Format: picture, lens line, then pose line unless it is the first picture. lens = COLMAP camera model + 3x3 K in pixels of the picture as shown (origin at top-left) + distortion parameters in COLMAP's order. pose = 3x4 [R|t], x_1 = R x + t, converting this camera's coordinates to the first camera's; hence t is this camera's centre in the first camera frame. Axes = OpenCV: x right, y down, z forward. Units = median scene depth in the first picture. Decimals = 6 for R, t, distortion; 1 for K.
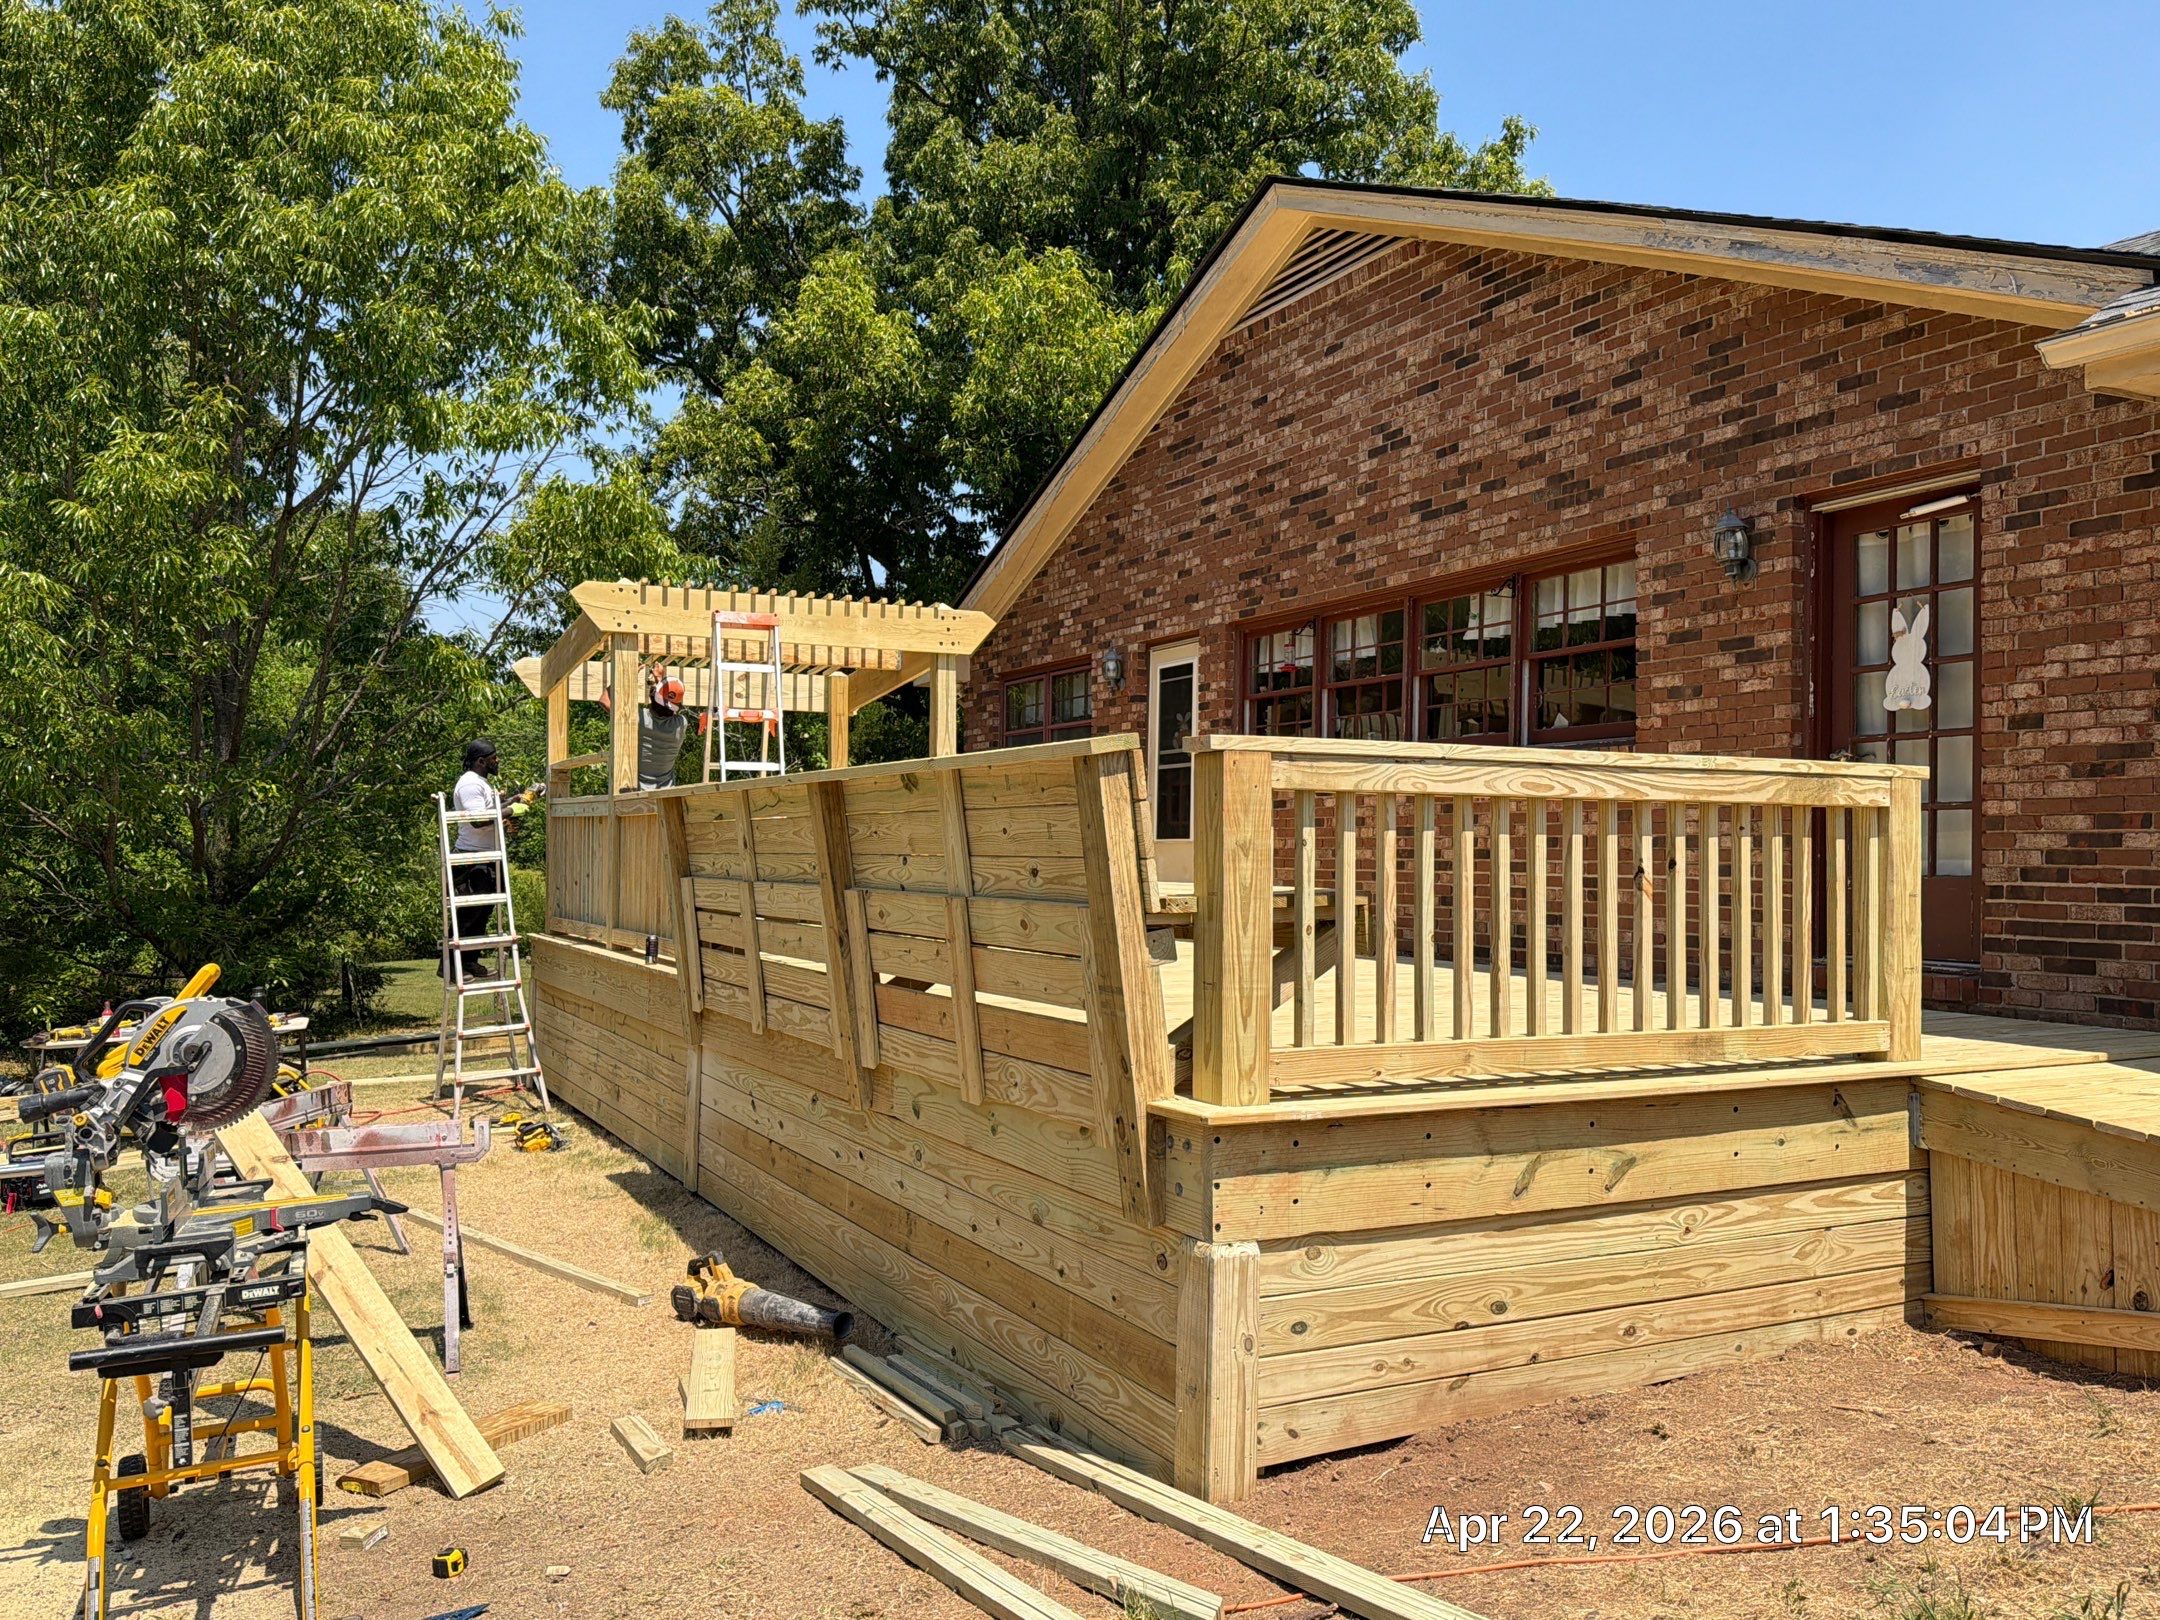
lens RADIAL K [[1685.9, 0, 1077.2], [0, 1685.9, 833.4], [0, 0, 1]] dist [0.170237, -0.334971]
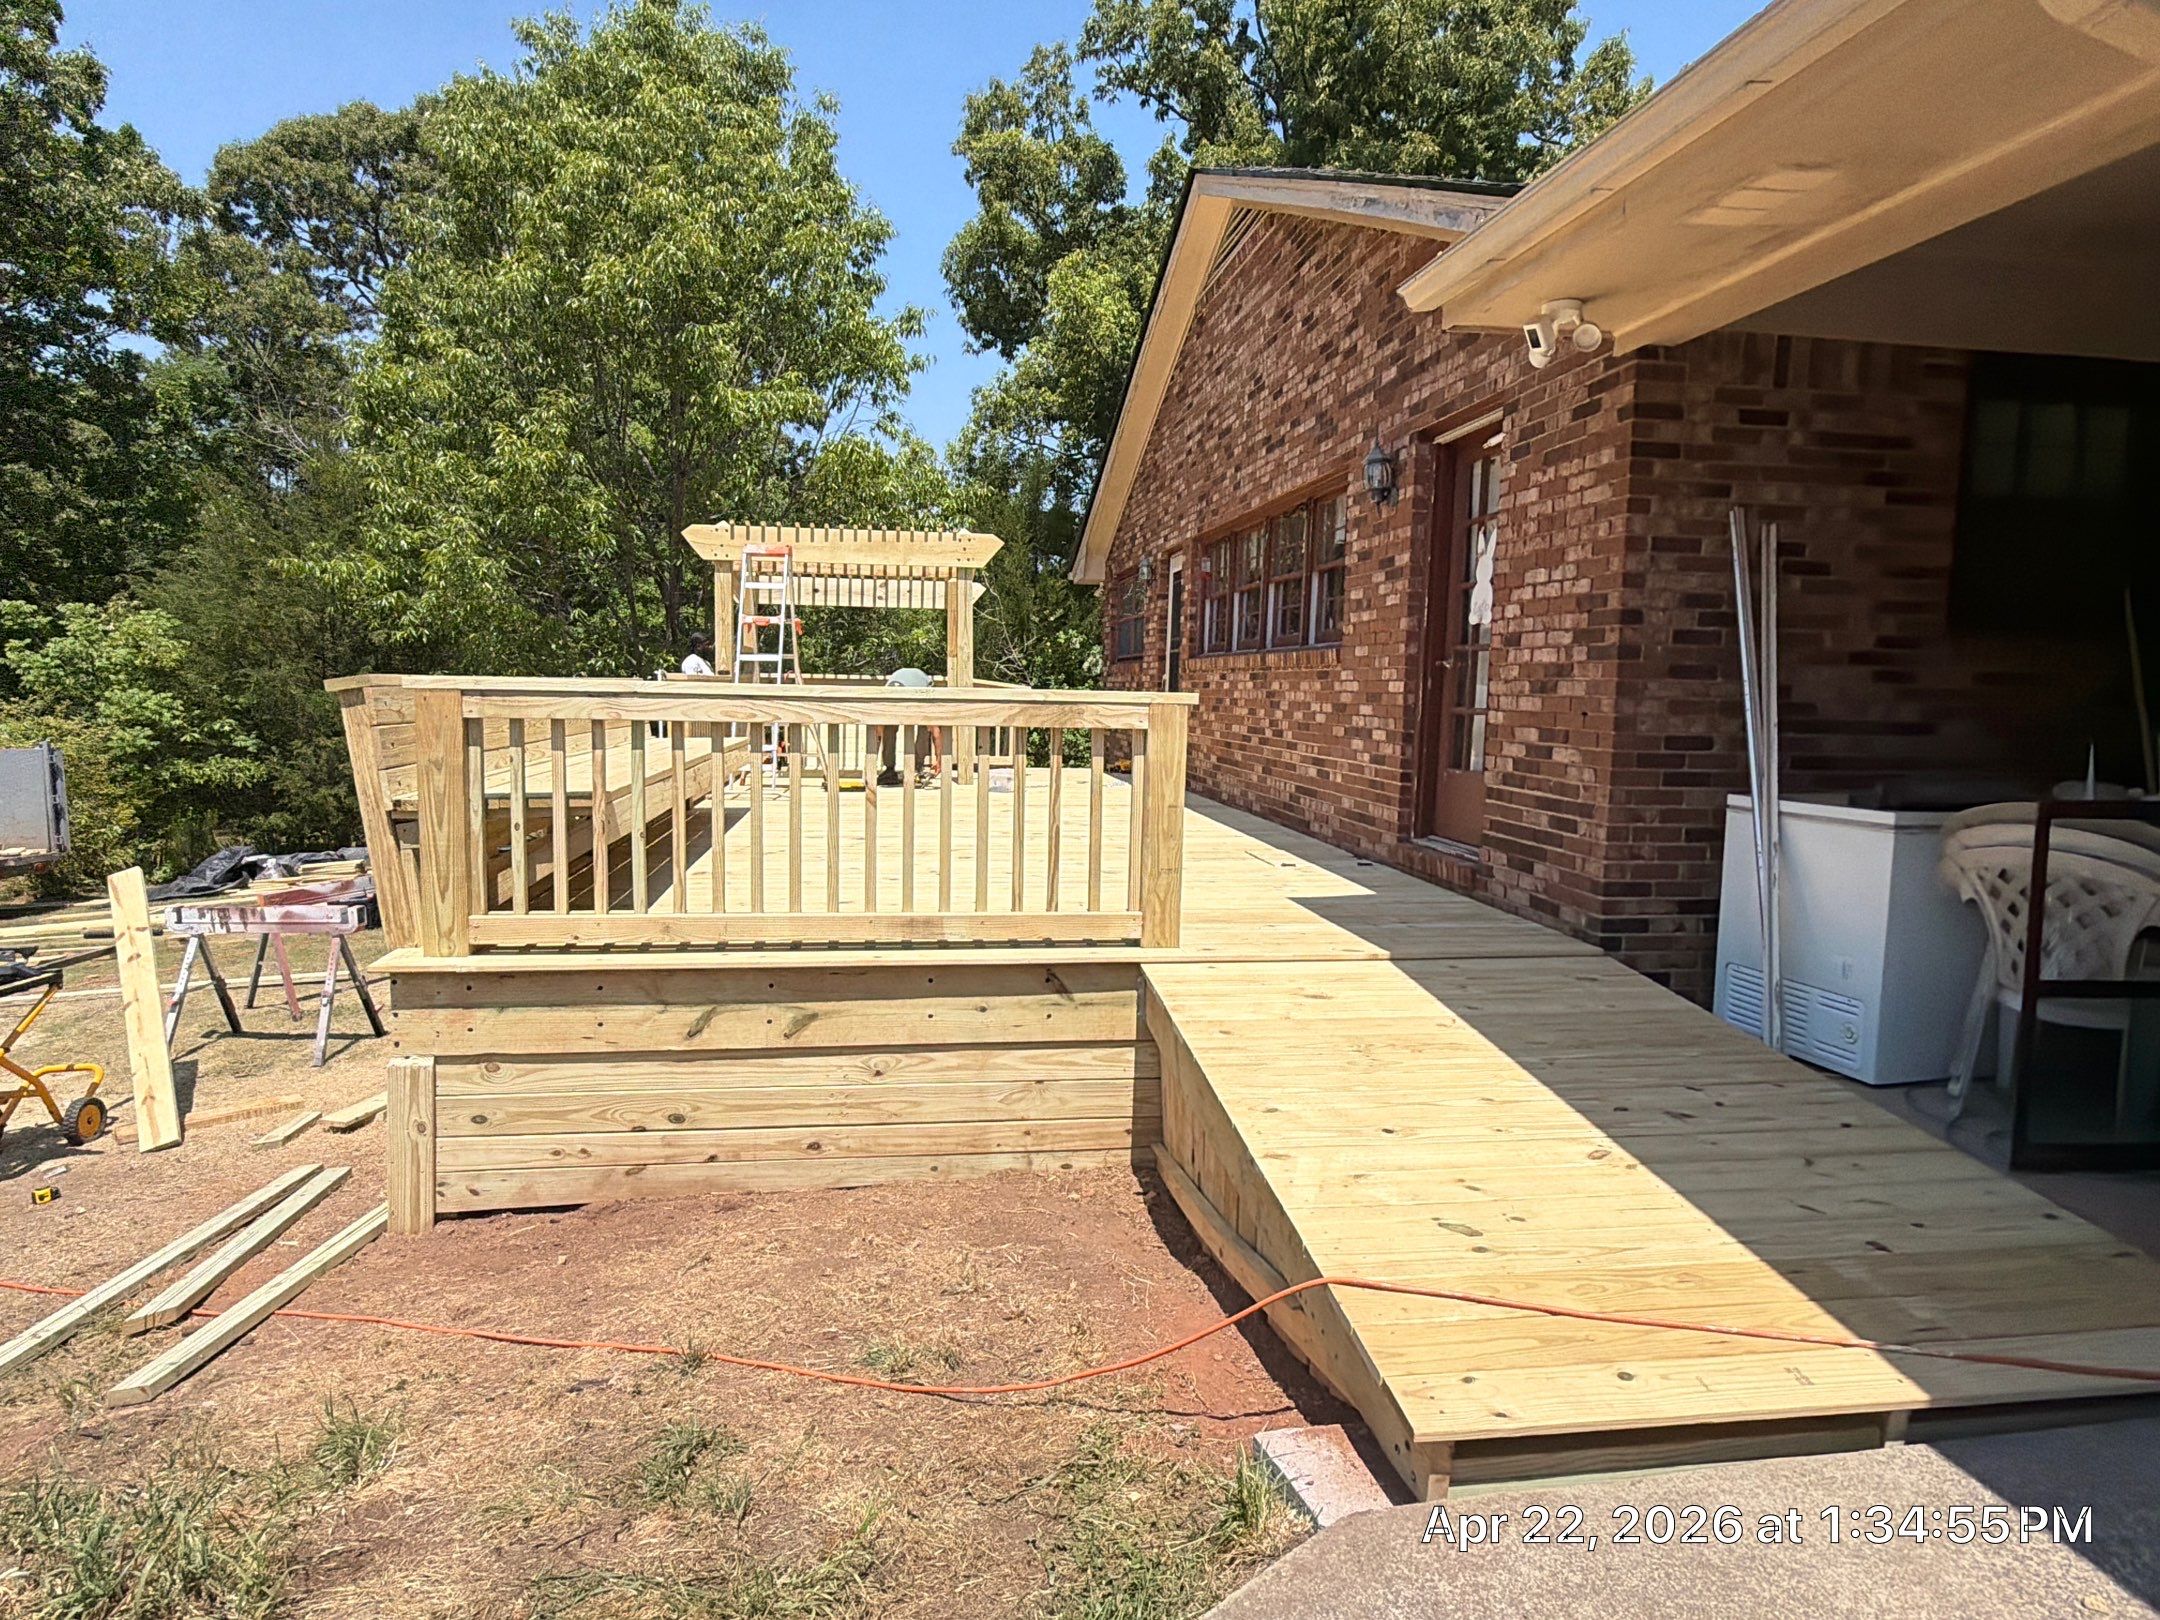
lens RADIAL K [[1238.7, 0, 1077.3], [0, 1238.7, 819.1], [0, 0, 1]] dist [0.000441, 0.000599]
pose [[0.947094, 0.046359, -0.317592, 0.416356], [-0.009555, 0.993148, 0.116474, -0.031227], [0.320815, -0.107278, 0.941047, 0.120070]]
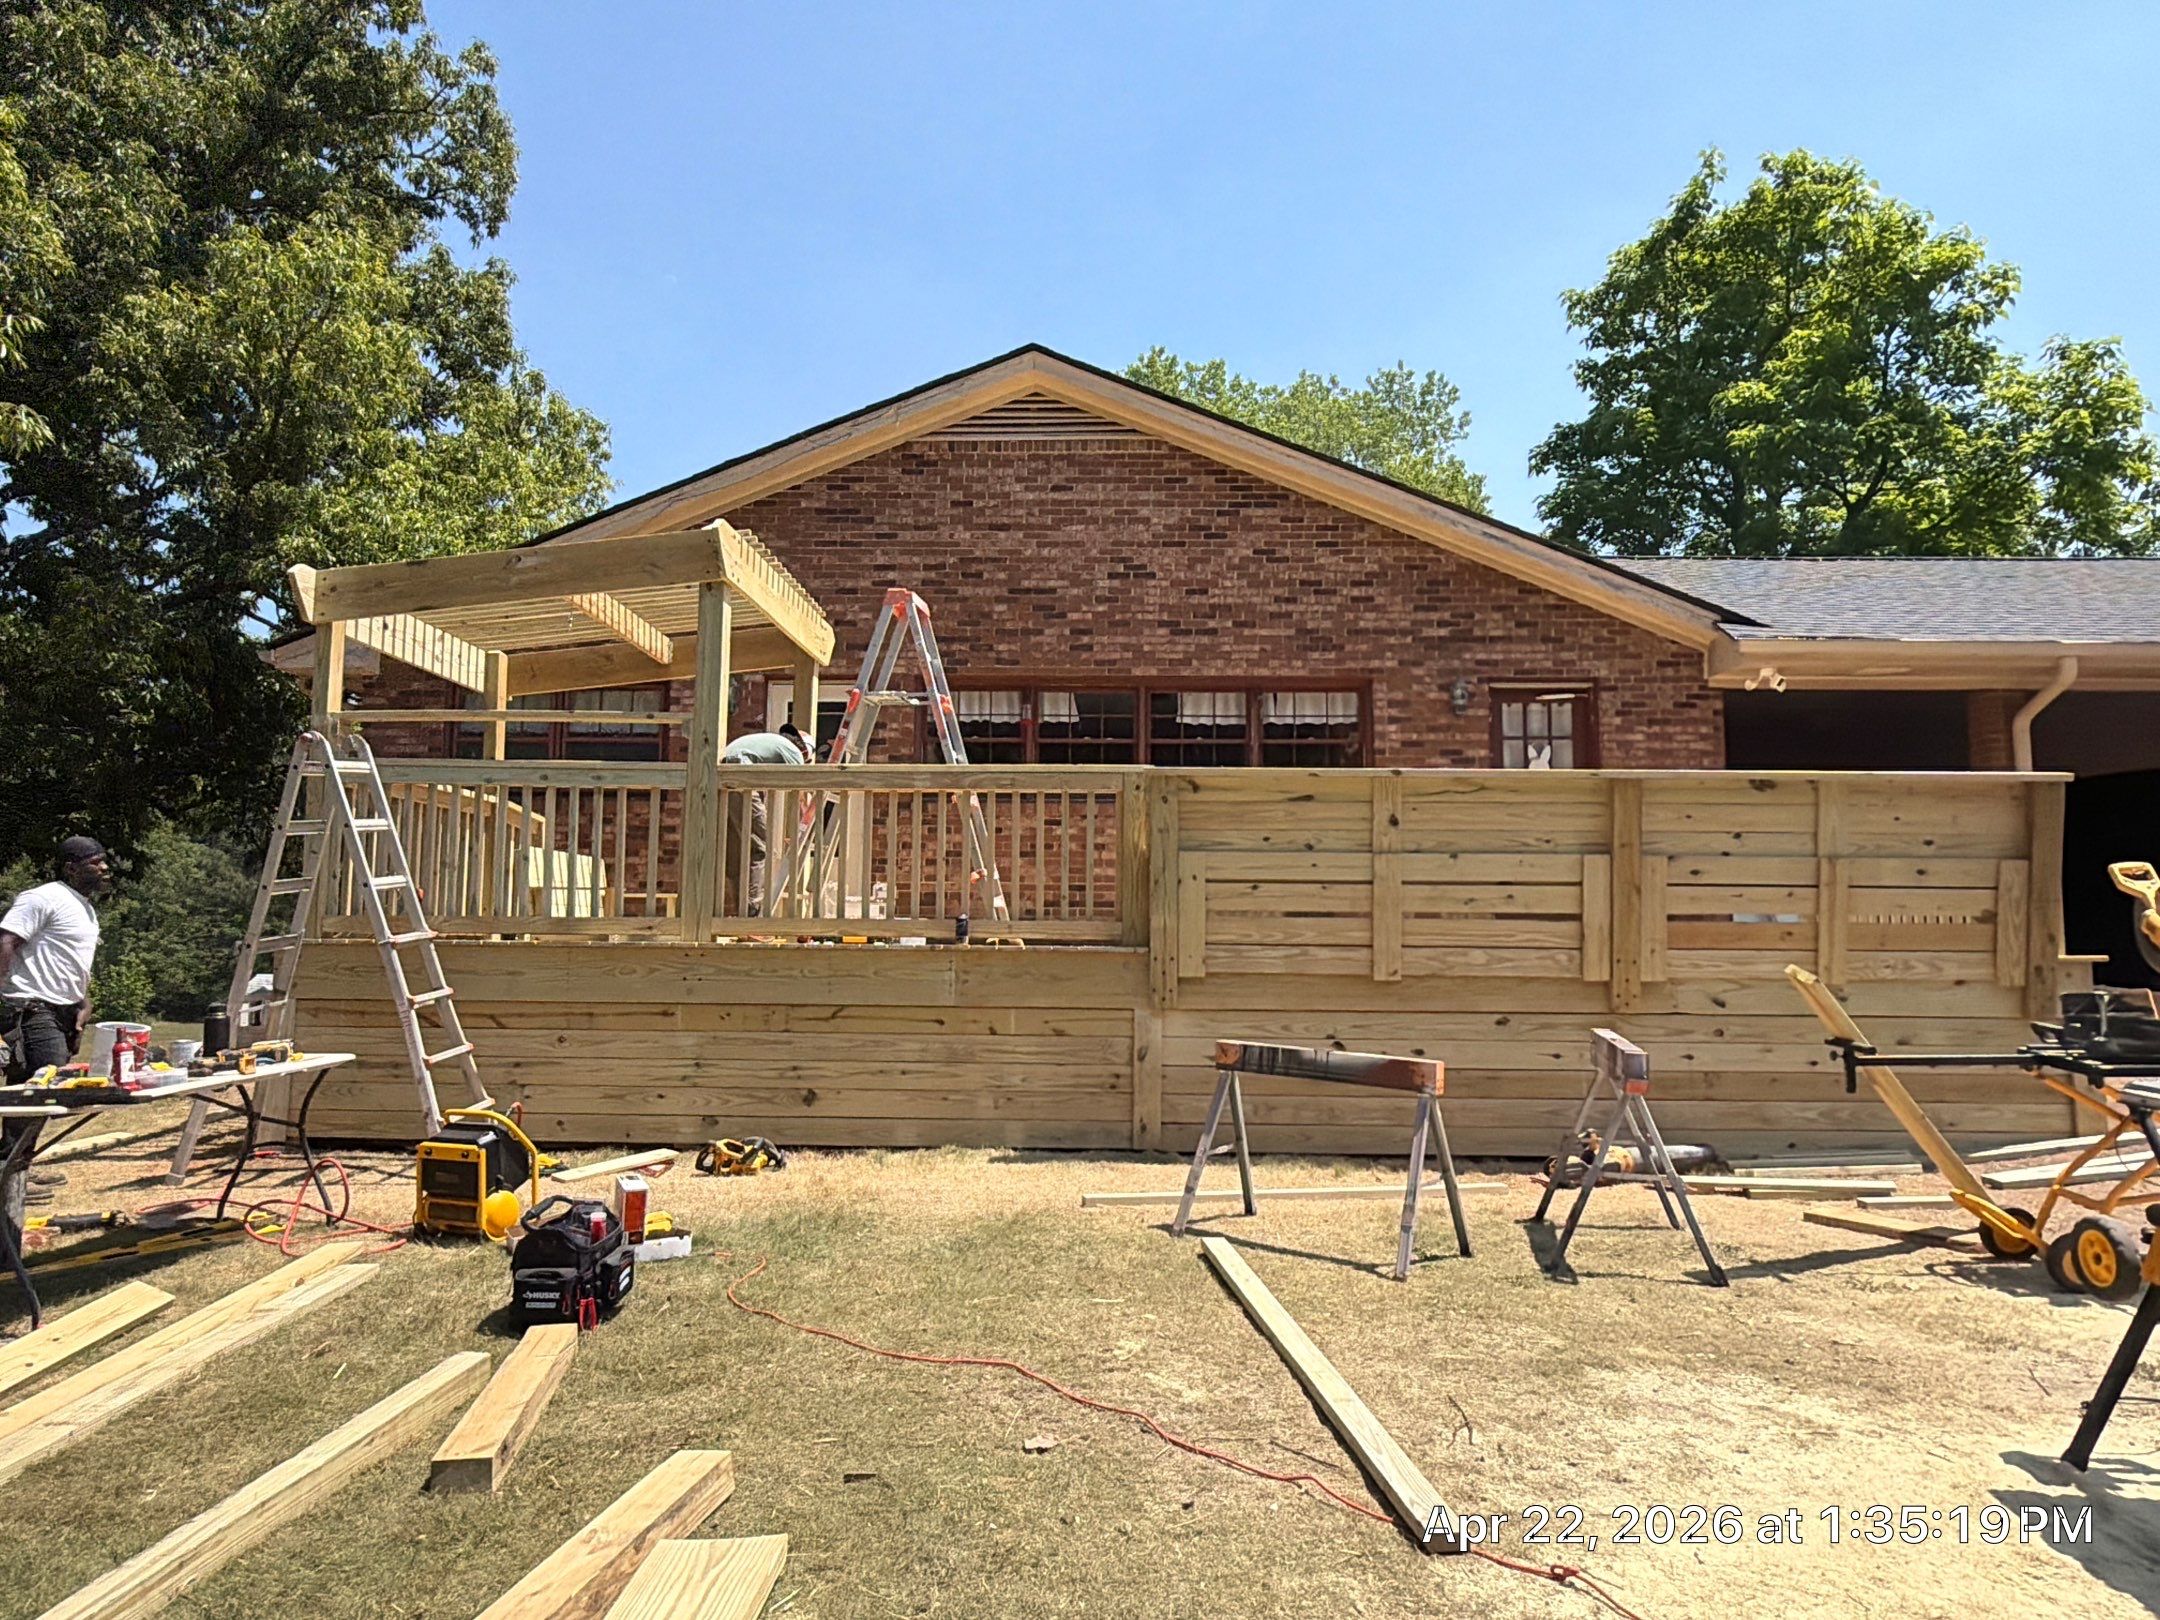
lens RADIAL K [[1425.4, 0, 1078.0], [0, 1425.4, 815.3], [0, 0, 1]] dist [0.001457, -0.001219]
pose [[0.486339, 0.076897, 0.870380, -0.963022], [-0.015846, 0.996732, -0.079206, 0.067621], [-0.873627, 0.024729, 0.485968, 0.568167]]
